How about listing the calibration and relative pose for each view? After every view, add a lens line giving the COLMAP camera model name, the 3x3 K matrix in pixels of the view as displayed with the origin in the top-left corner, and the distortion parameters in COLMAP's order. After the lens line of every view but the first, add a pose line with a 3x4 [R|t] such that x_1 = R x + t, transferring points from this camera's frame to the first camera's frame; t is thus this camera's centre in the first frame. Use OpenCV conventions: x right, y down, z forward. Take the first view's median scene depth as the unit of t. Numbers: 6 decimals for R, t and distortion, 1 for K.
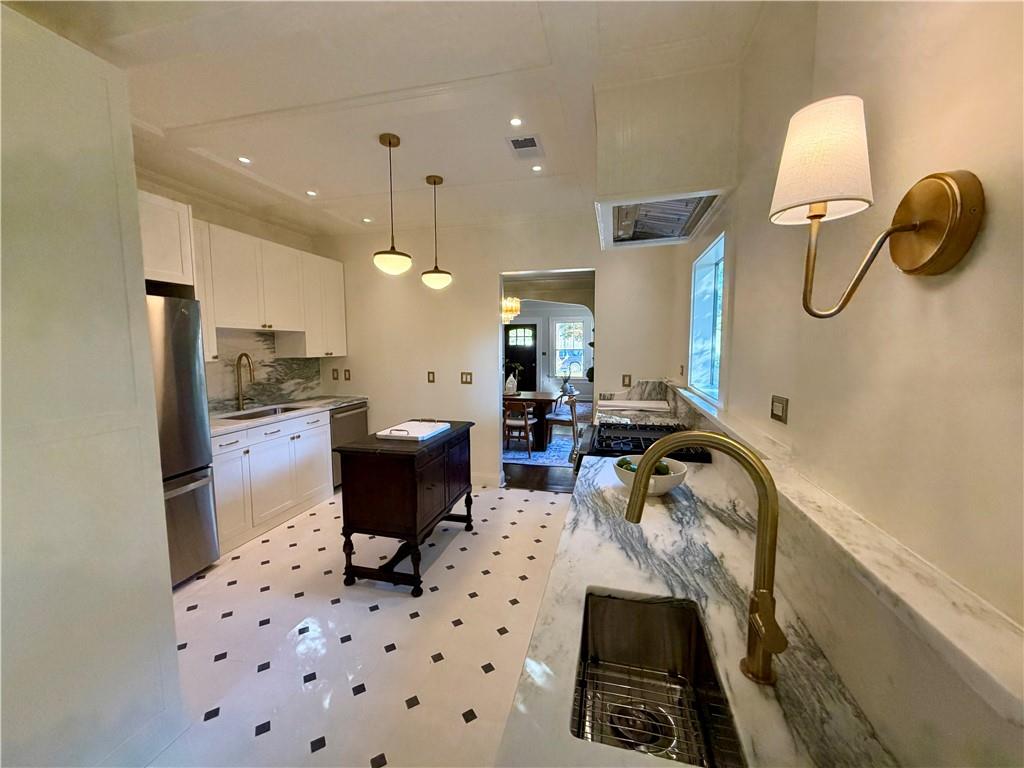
lens RADIAL K [[408.5, 0, 512.3], [0, 408.5, 385.7], [0, 0, 1]] dist [0.002719, 0.000490]
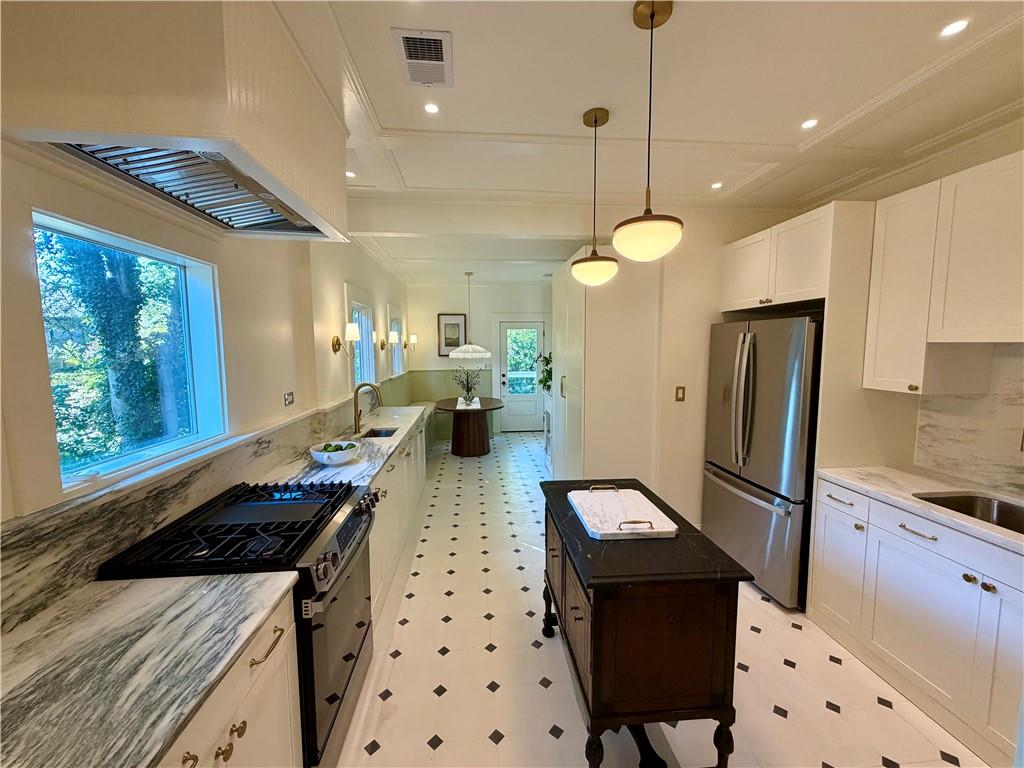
lens RADIAL K [[408.5, 0, 514.5], [0, 408.5, 382.7], [0, 0, 1]] dist [0.002719, 0.000490]
pose [[-0.939357, 0.039473, -0.340662, 0.118780], [-0.025191, 0.982728, 0.183332, -0.195712], [0.342015, 0.180796, -0.922138, 1.466643]]
